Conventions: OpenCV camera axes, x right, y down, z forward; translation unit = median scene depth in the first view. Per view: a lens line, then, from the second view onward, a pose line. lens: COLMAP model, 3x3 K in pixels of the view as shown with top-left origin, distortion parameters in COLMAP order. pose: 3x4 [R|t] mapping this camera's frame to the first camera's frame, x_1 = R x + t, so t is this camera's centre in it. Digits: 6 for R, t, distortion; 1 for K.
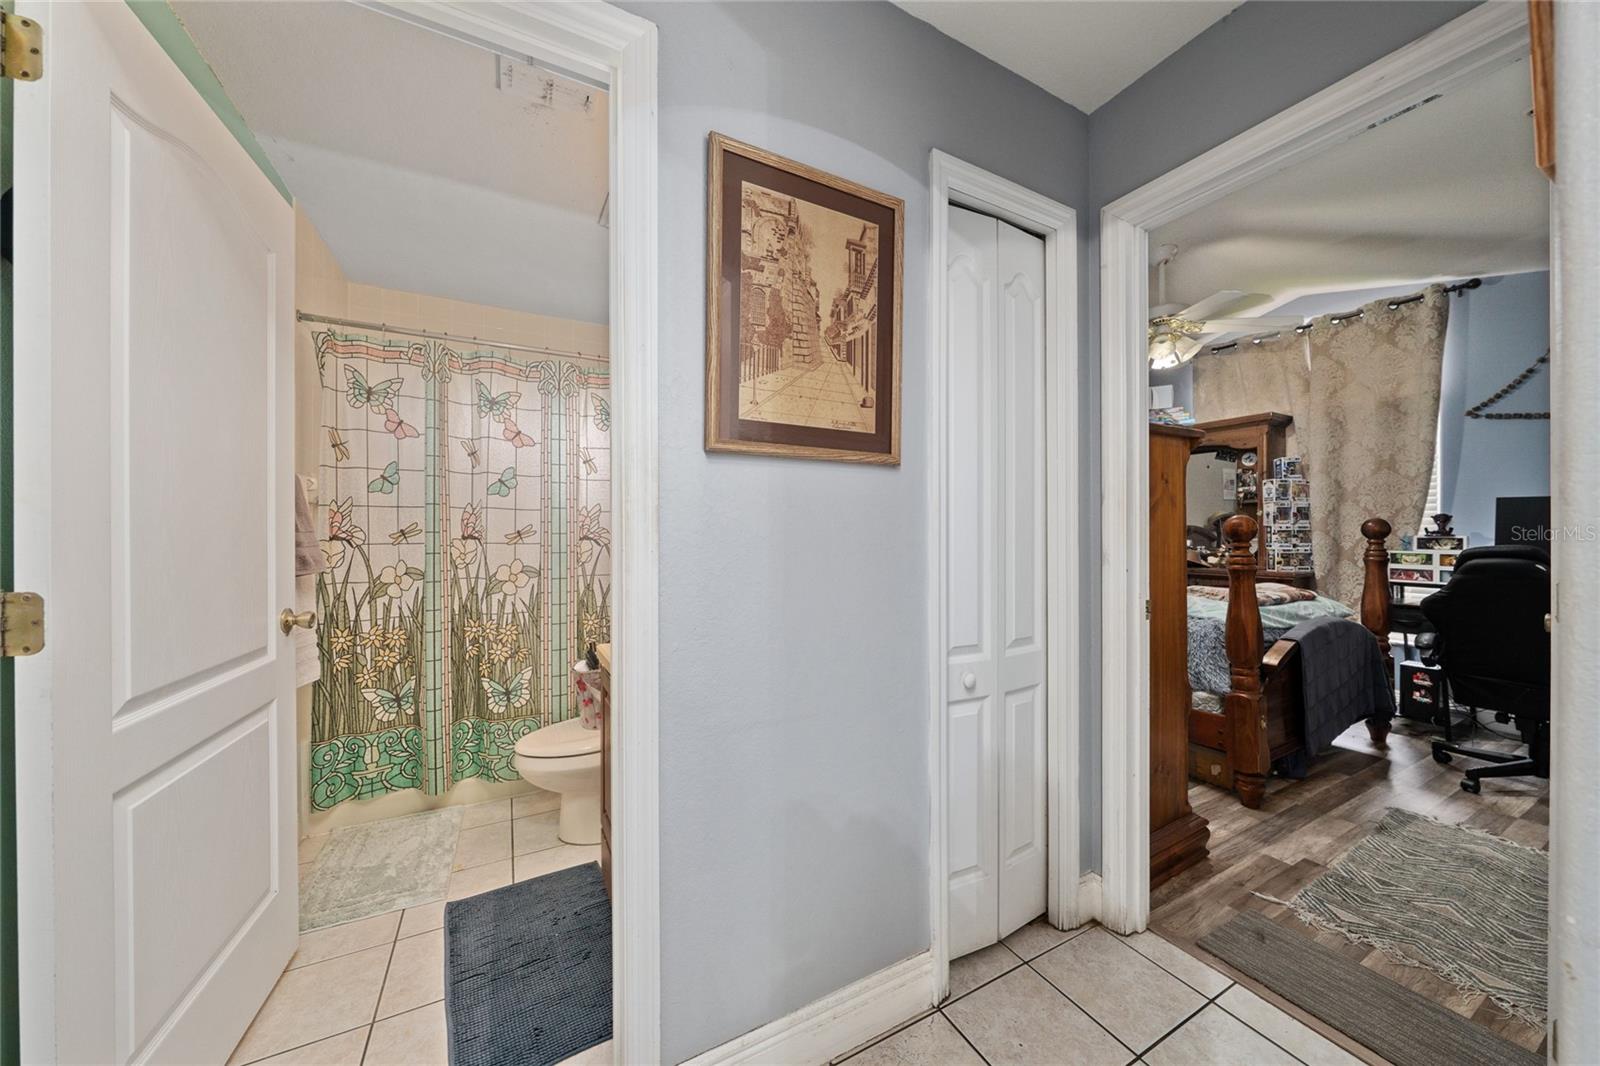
lens RADIAL K [[556.0, 0, 793.8], [0, 556.0, 539.9], [0, 0, 1]] dist [0.000801, 0.000337]
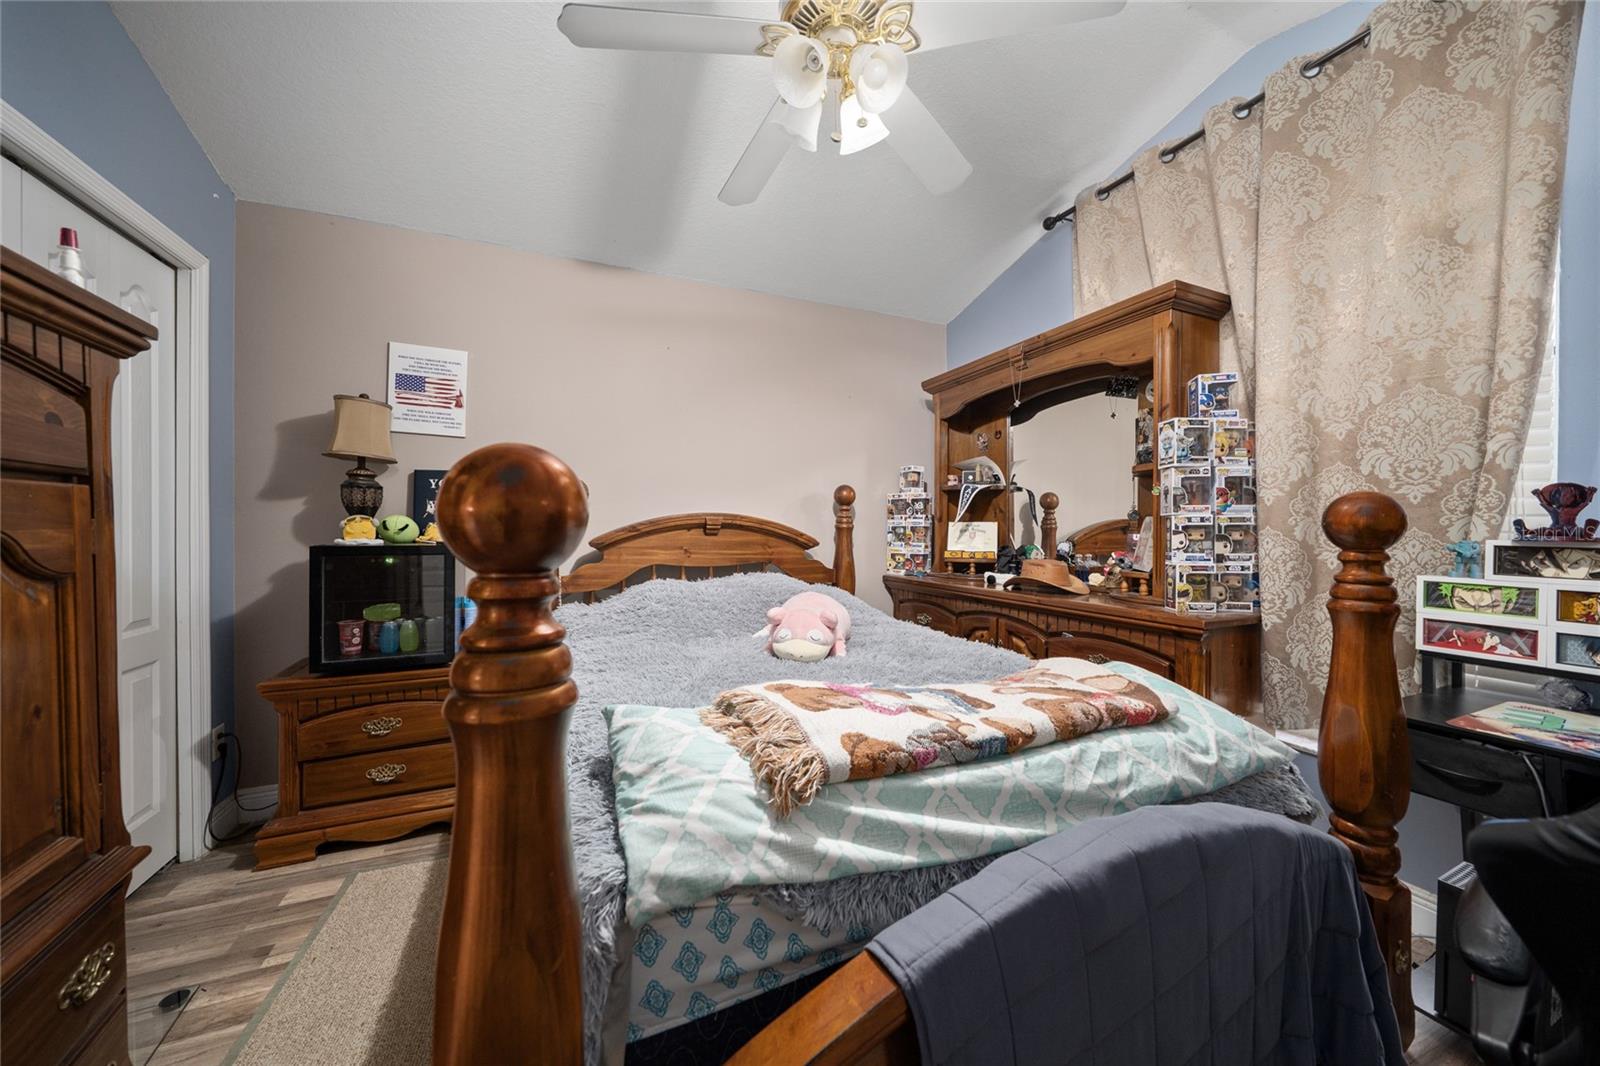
lens RADIAL K [[556.0, 0, 797.5], [0, 556.0, 535.3], [0, 0, 1]] dist [0.000801, 0.000337]
pose [[0.996925, 0.007184, -0.078032, 0.588824], [-0.007067, 0.999973, 0.001775, -0.007365], [0.078043, -0.001218, 0.996949, 0.508355]]
